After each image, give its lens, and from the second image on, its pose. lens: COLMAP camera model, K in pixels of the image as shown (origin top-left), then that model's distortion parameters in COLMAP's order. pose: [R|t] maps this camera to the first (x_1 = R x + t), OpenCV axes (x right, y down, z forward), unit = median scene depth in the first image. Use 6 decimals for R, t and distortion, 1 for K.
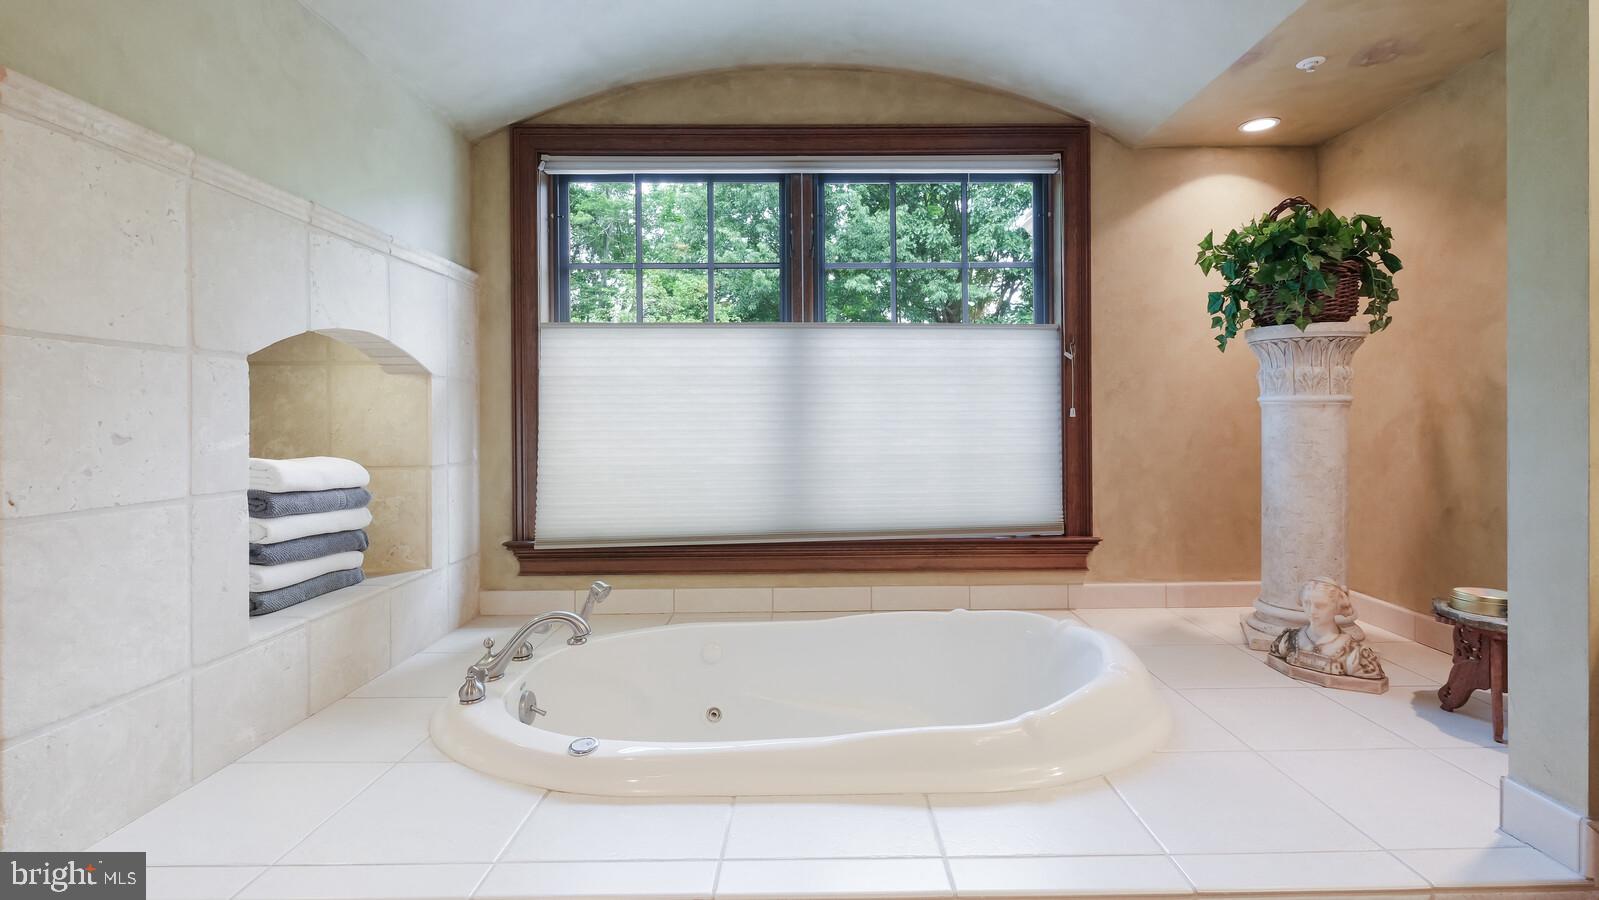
lens RADIAL K [[726.9, 0, 800.9], [0, 726.9, 438.4], [0, 0, 1]] dist [0.008505, 0.000175]
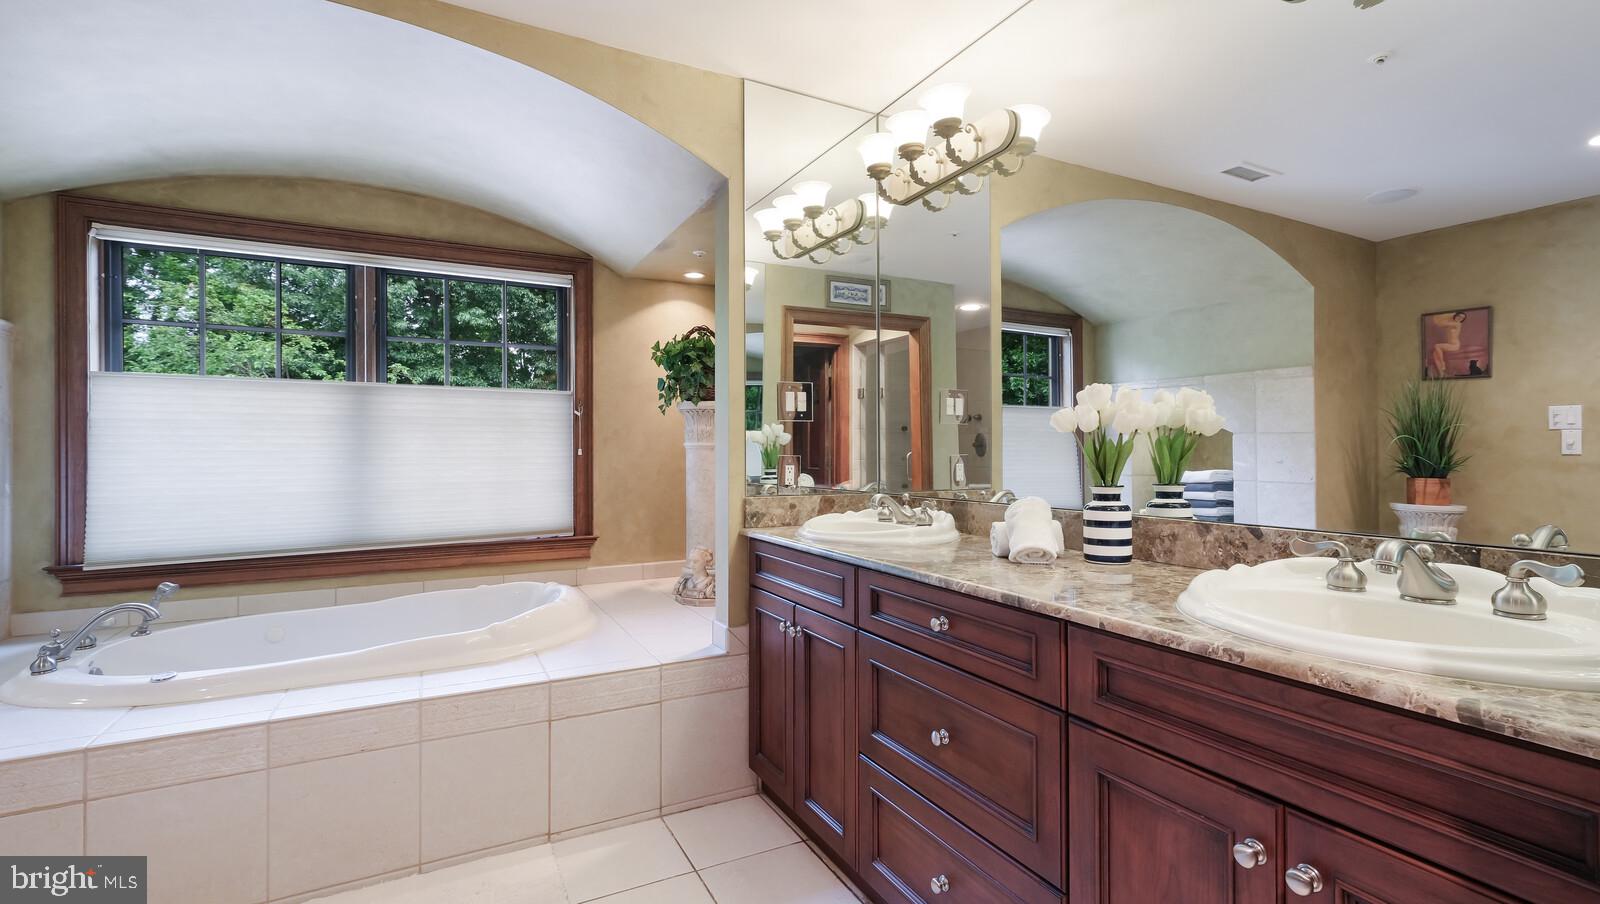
lens RADIAL K [[724.6, 0, 797.4], [0, 724.6, 451.6], [0, 0, 1]] dist [0.019505, -0.000358]
pose [[0.885230, 0.002900, 0.465145, 0.079882], [0.011344, 0.999549, -0.027821, 0.009938], [-0.465016, 0.029904, 0.884797, -0.510430]]
